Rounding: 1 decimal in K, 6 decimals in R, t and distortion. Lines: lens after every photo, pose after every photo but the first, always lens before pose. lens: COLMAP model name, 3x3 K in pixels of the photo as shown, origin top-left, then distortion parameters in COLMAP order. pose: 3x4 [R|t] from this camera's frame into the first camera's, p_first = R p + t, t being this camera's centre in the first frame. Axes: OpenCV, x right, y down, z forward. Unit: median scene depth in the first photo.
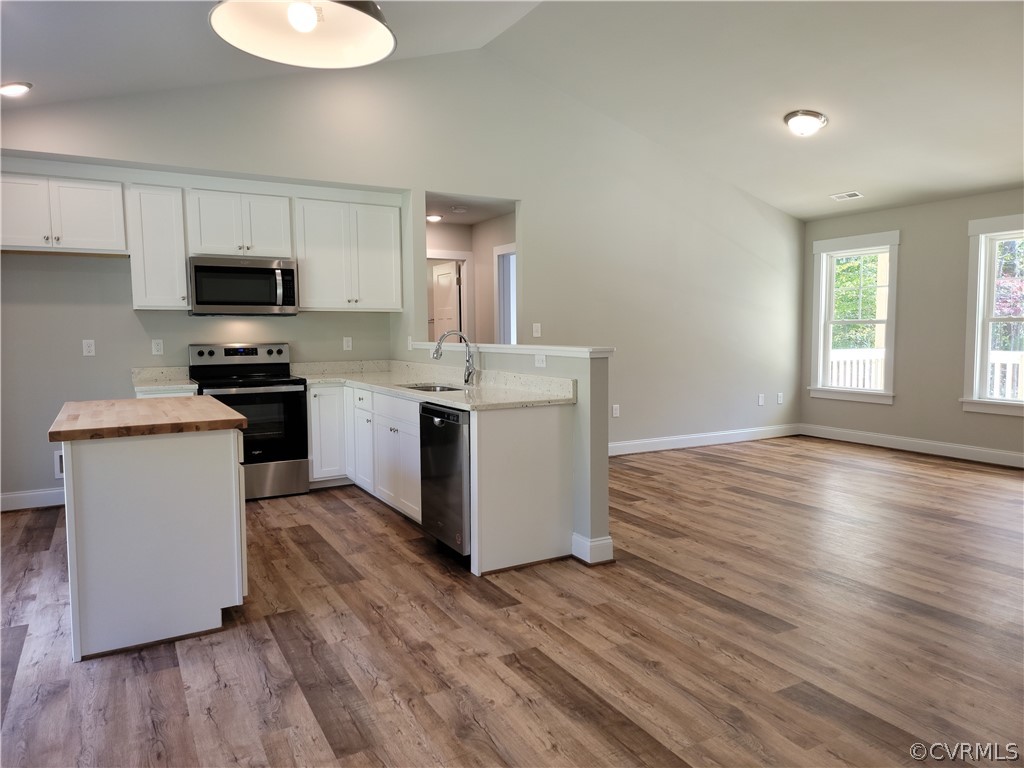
lens RADIAL K [[705.9, 0, 509.5], [0, 705.9, 382.1], [0, 0, 1]] dist [0.096803, -0.078418]
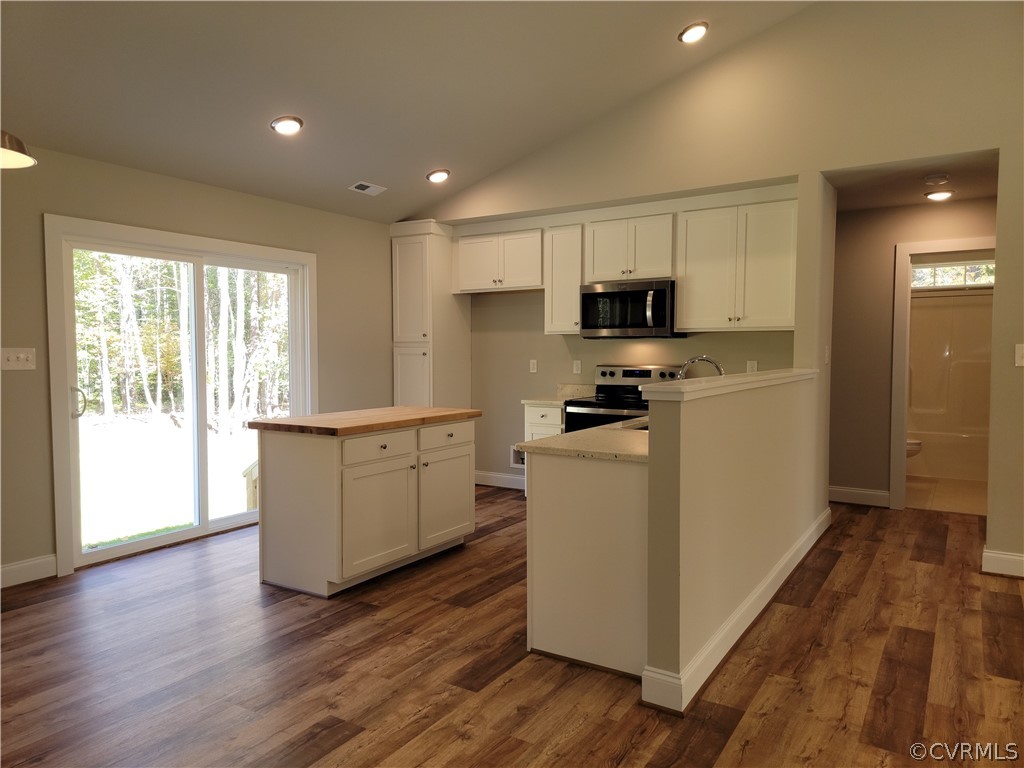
lens RADIAL K [[705.9, 0, 507.9], [0, 705.9, 393.9], [0, 0, 1]] dist [0.096803, -0.078418]
pose [[0.473367, 0.062946, -0.878613, 0.551294], [-0.068981, 0.997029, 0.034265, -0.046387], [0.878160, 0.044388, 0.476303, 0.466904]]
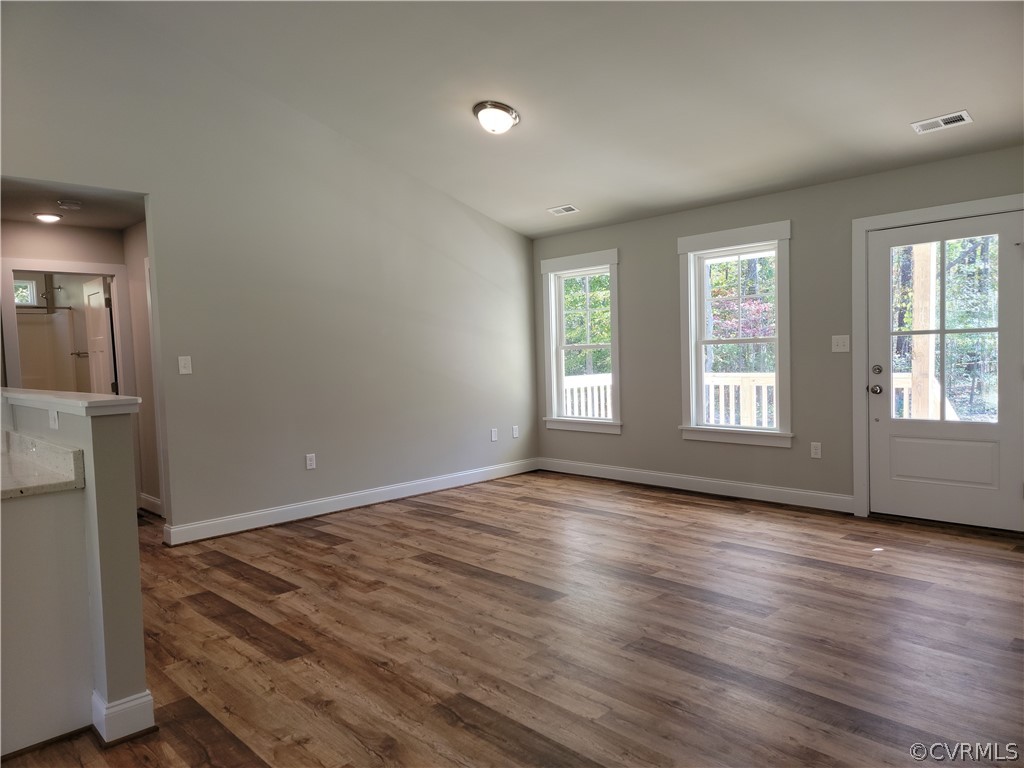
lens RADIAL K [[705.9, 0, 506.1], [0, 705.9, 392.4], [0, 0, 1]] dist [0.096803, -0.078418]
pose [[0.967264, -0.037730, 0.250952, 0.262371], [0.043124, 0.998941, -0.016029, -0.024586], [-0.250081, 0.026327, 0.967867, 0.242425]]
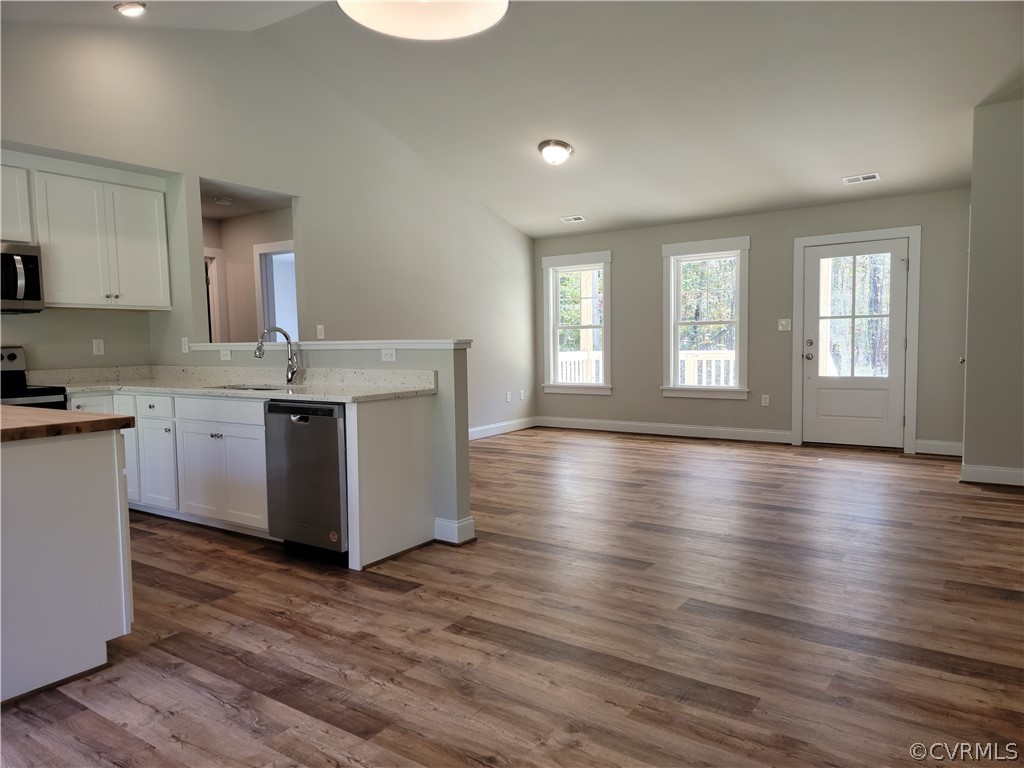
lens RADIAL K [[705.9, 0, 502.5], [0, 705.9, 391.9], [0, 0, 1]] dist [0.096803, -0.078418]
pose [[0.902465, -0.039206, 0.428975, -0.231261], [0.042797, 0.999083, 0.001277, 0.027049], [-0.428631, 0.017207, 0.903316, 0.014165]]
